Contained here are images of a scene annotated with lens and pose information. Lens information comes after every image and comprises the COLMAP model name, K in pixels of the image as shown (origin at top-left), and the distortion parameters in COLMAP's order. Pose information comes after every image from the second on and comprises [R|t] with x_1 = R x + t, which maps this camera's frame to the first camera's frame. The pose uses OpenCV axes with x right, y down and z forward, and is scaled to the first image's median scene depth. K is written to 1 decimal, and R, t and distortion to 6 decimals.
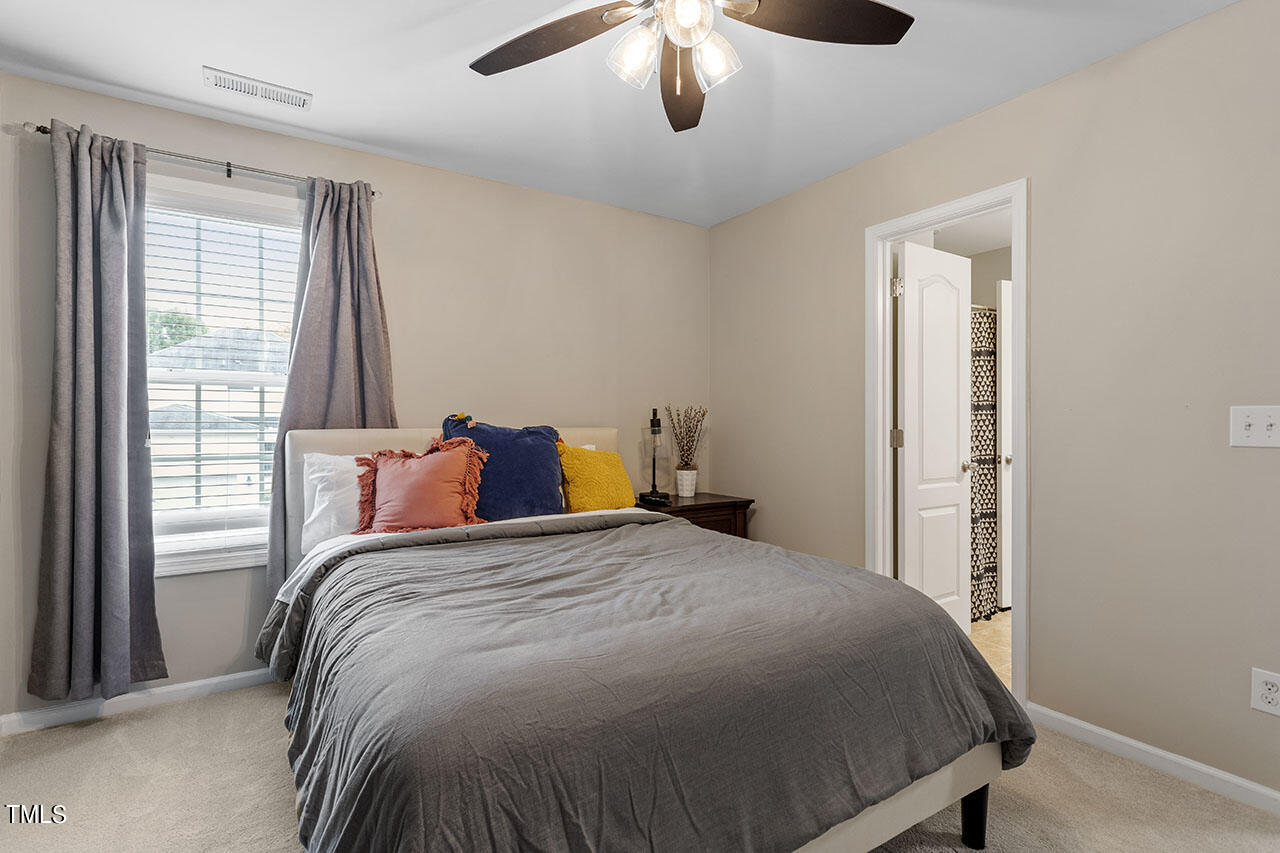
lens RADIAL K [[621.1, 0, 634.0], [0, 621.1, 428.8], [0, 0, 1]] dist [0.002219, 0.003094]
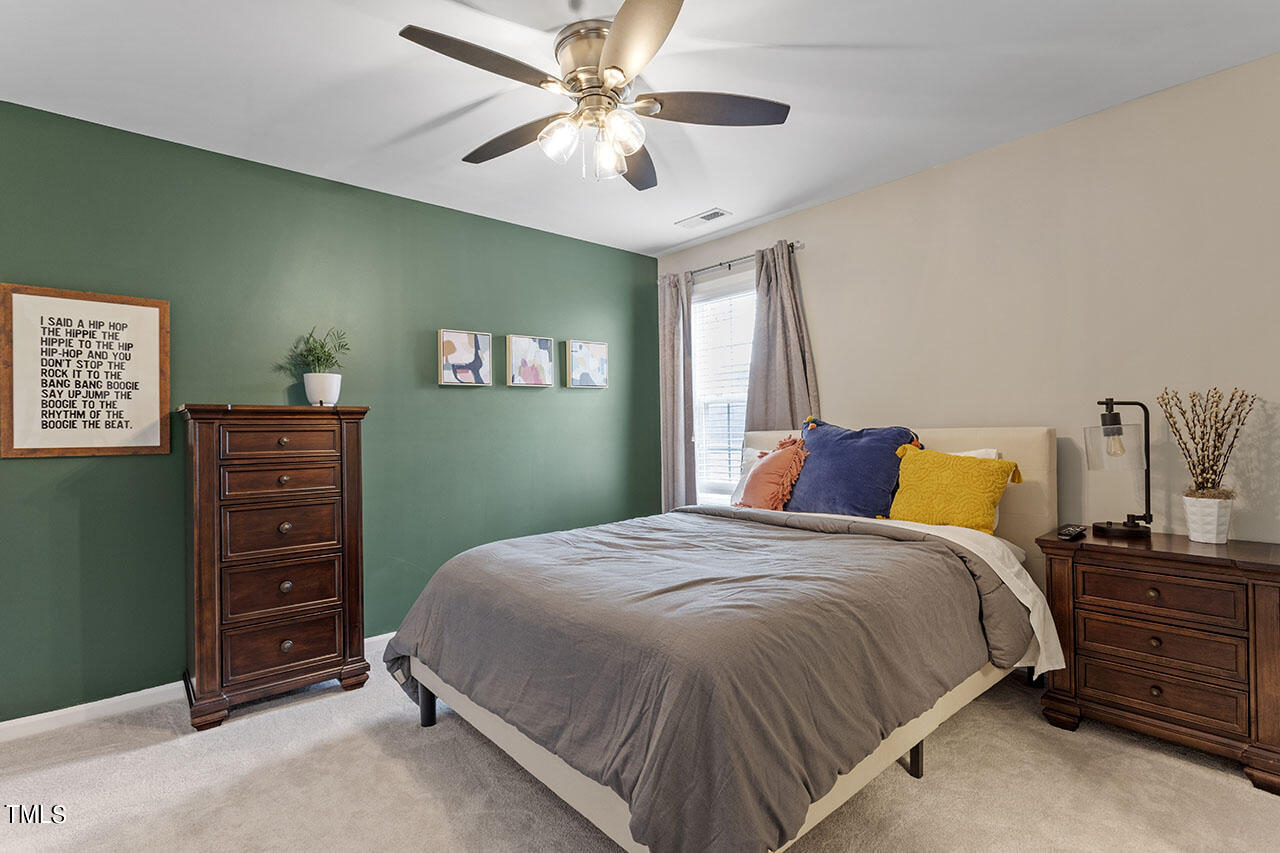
lens RADIAL K [[621.1, 0, 631.5], [0, 621.1, 429.9], [0, 0, 1]] dist [0.002219, 0.003094]
pose [[0.133854, -0.002843, -0.990997, 0.832644], [0.009149, 0.999957, -0.001633, -0.002401], [0.990959, -0.008848, 0.133874, 0.528321]]
